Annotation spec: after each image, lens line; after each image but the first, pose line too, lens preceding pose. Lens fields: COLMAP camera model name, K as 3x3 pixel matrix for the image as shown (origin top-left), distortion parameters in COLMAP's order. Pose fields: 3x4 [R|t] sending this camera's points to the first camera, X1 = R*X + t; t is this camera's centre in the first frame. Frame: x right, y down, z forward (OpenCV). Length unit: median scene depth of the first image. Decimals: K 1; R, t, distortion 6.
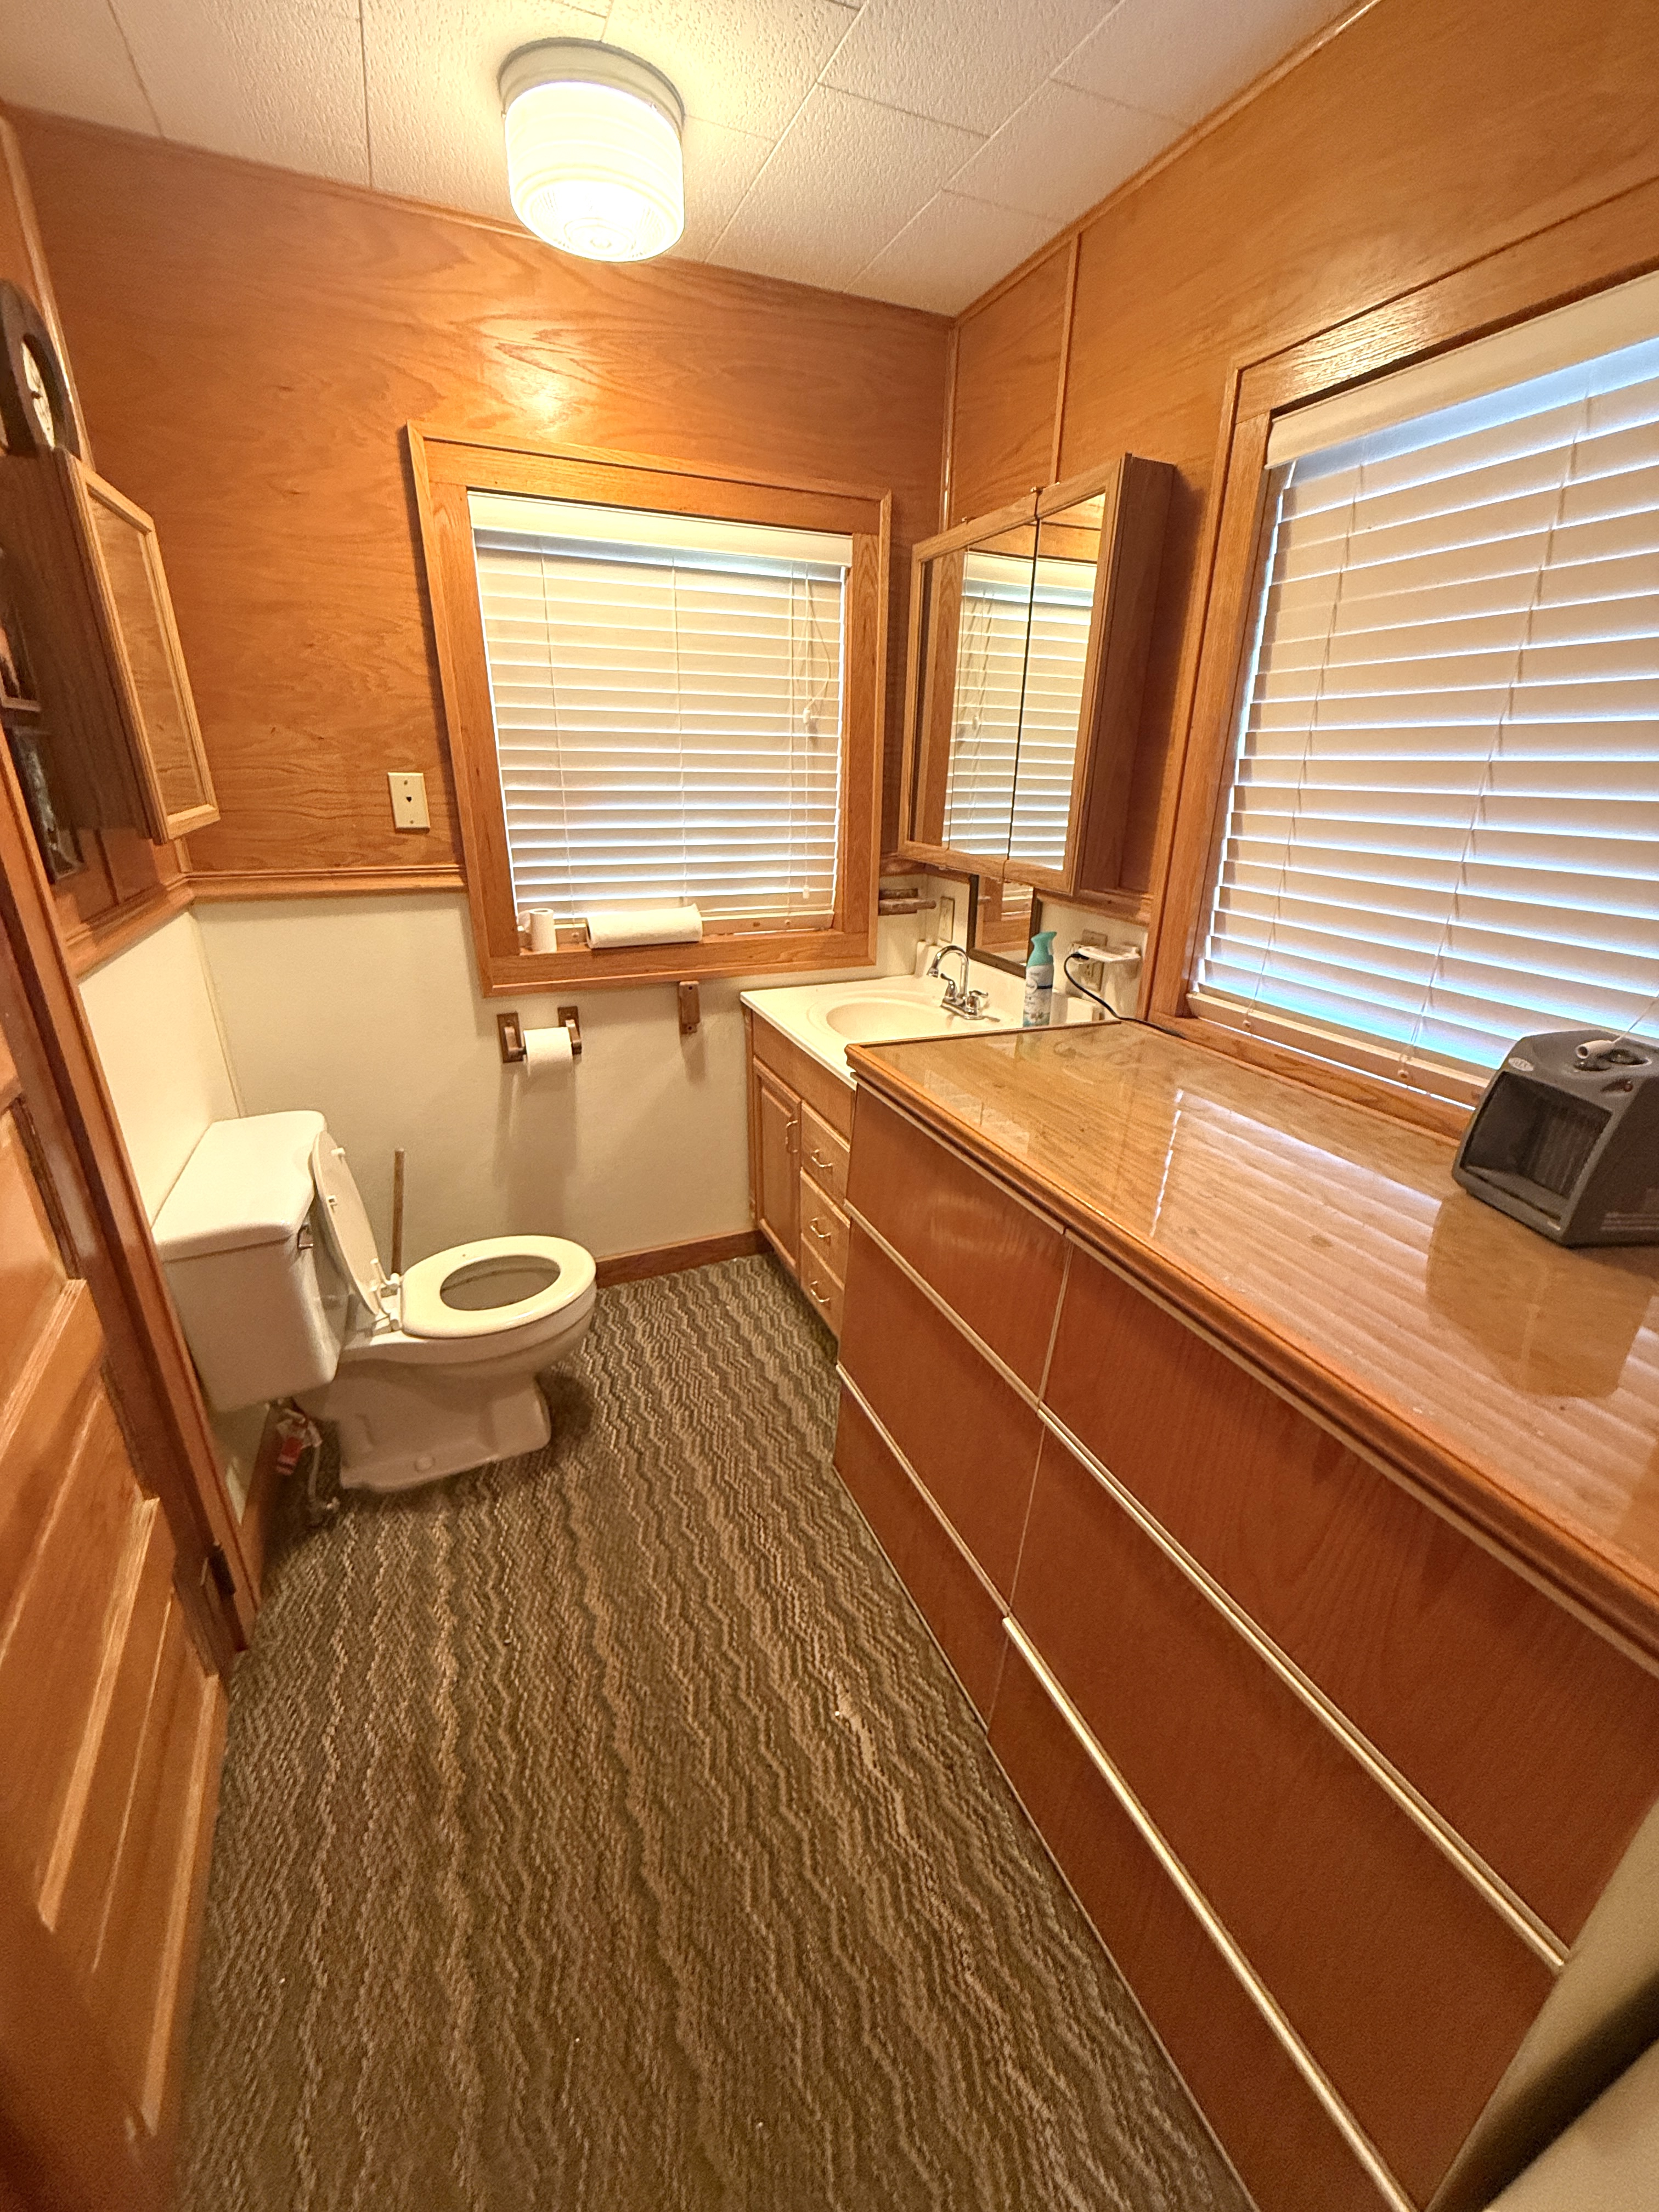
lens RADIAL K [[882.2, 0, 827.5], [0, 882.2, 1105.7], [0, 0, 1]] dist [-0.001534, 0.000496]
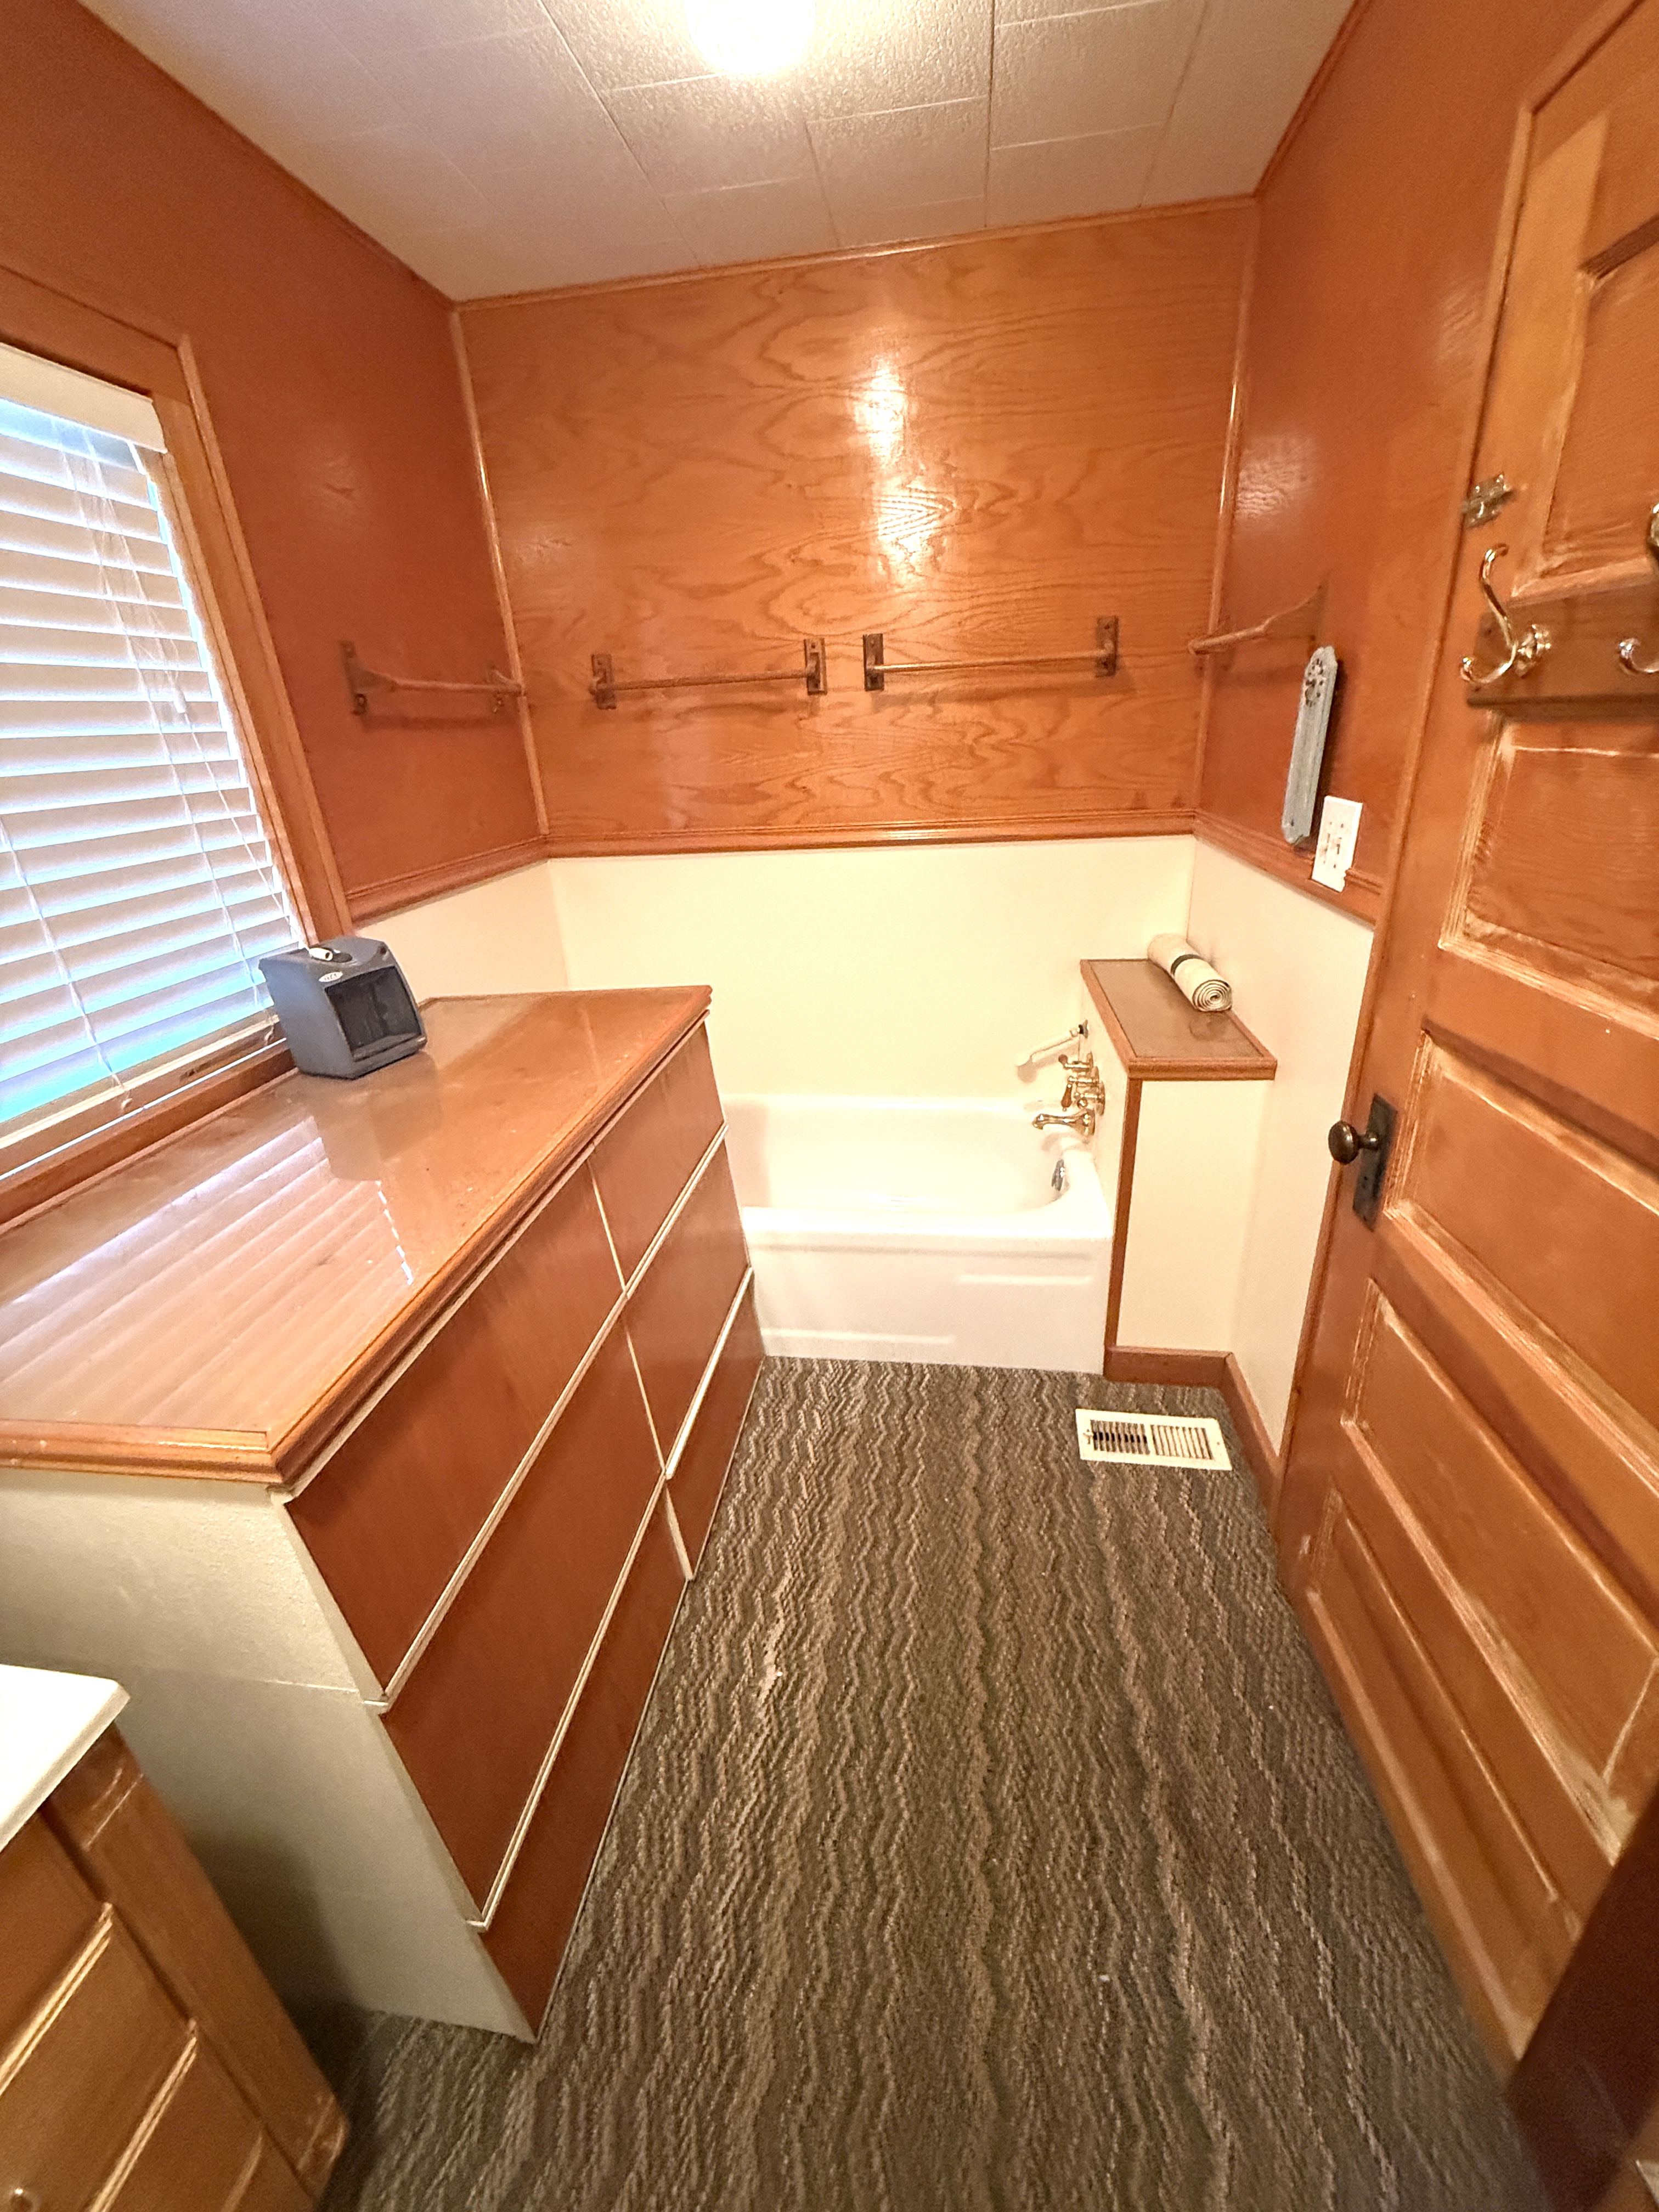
lens RADIAL K [[882.2, 0, 832.5], [0, 882.2, 1103.2], [0, 0, 1]] dist [-0.001534, 0.000496]
pose [[-0.853417, -0.175193, 0.490903, -0.430655], [0.231921, 0.715820, 0.658646, -0.452728], [-0.466789, 0.675951, -0.570262, 1.107877]]
